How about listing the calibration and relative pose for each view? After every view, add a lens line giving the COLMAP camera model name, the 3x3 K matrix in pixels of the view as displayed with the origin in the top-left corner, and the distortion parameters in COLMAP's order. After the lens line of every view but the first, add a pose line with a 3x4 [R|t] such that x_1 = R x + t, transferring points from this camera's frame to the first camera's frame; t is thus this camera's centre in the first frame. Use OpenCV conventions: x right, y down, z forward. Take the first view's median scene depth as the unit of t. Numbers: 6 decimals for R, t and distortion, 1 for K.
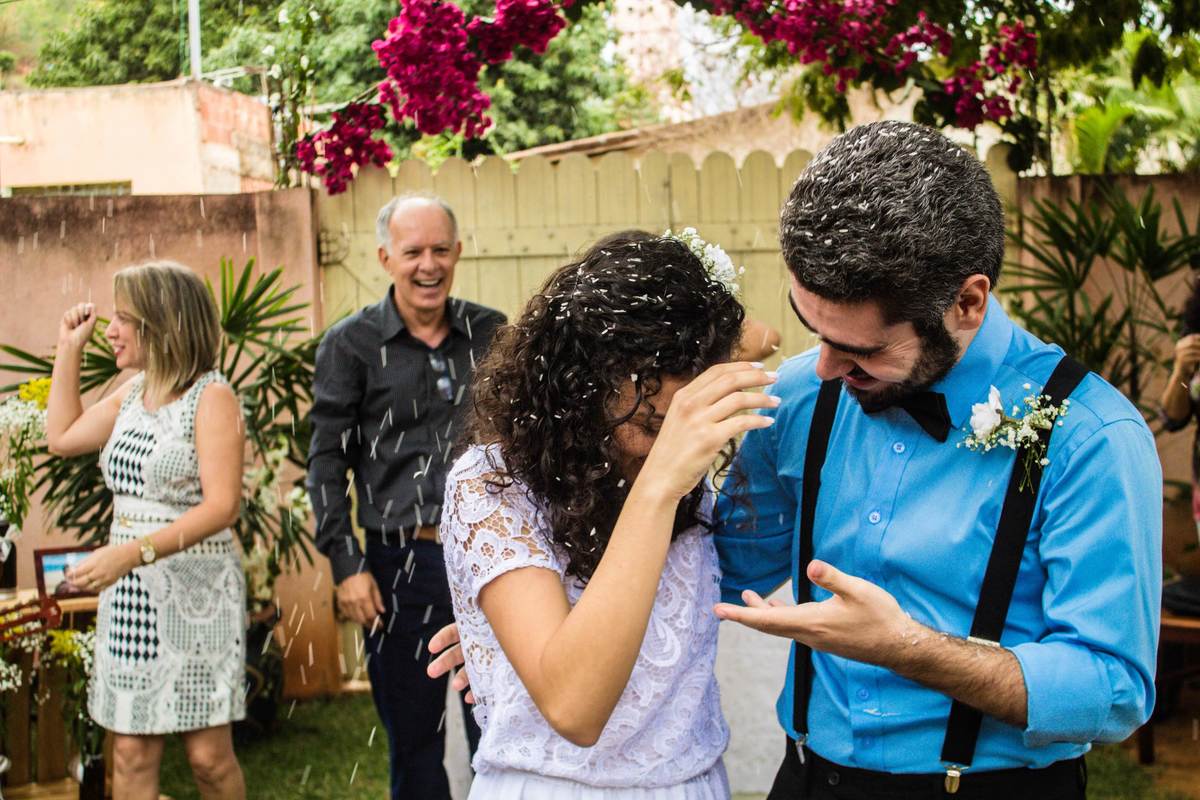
lens RADIAL K [[1174.1, 0, 596.3], [0, 1174.1, 393.5], [0, 0, 1]] dist [0.043342, 0.000000]
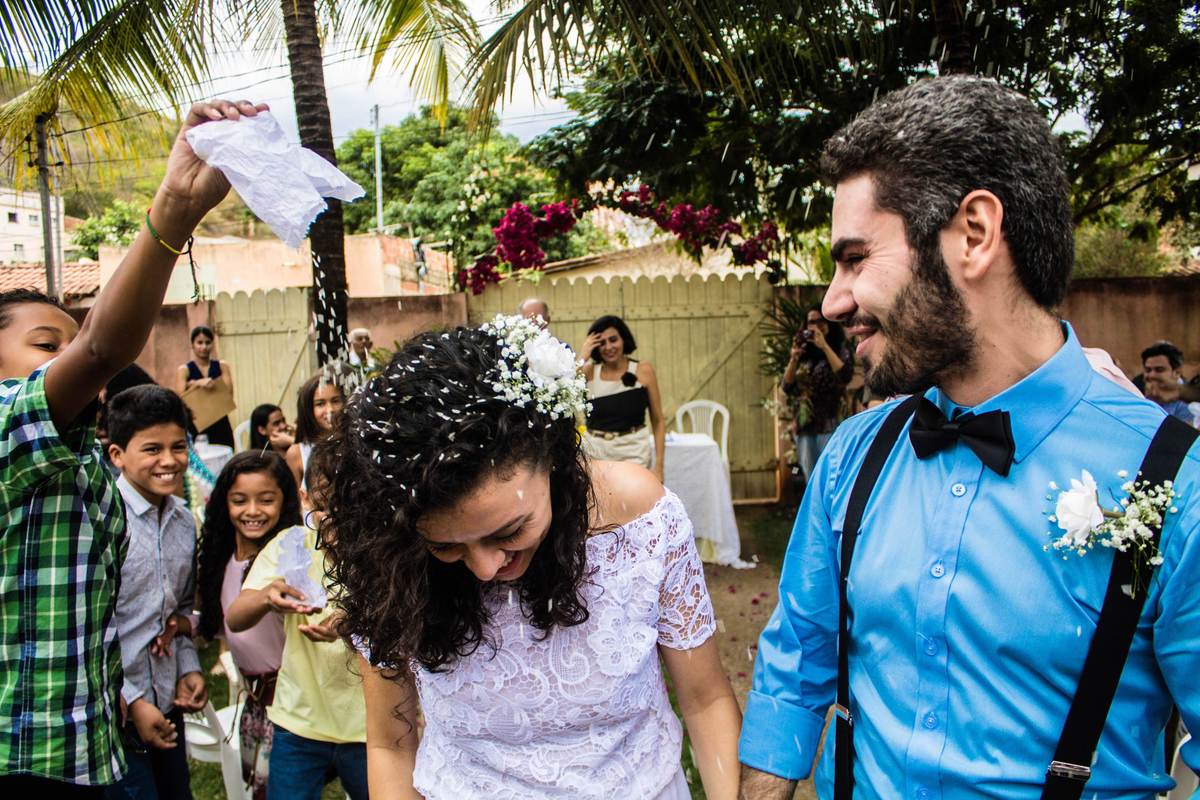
lens RADIAL K [[628.8, 0, 596.8], [0, 628.8, 397.1], [0, 0, 1]] dist [-0.003409, -0.000544]
pose [[0.999467, -0.009002, 0.031364, -0.028288], [0.008727, 0.999922, 0.008892, 0.019776], [-0.031442, -0.008614, 0.999468, -0.226538]]
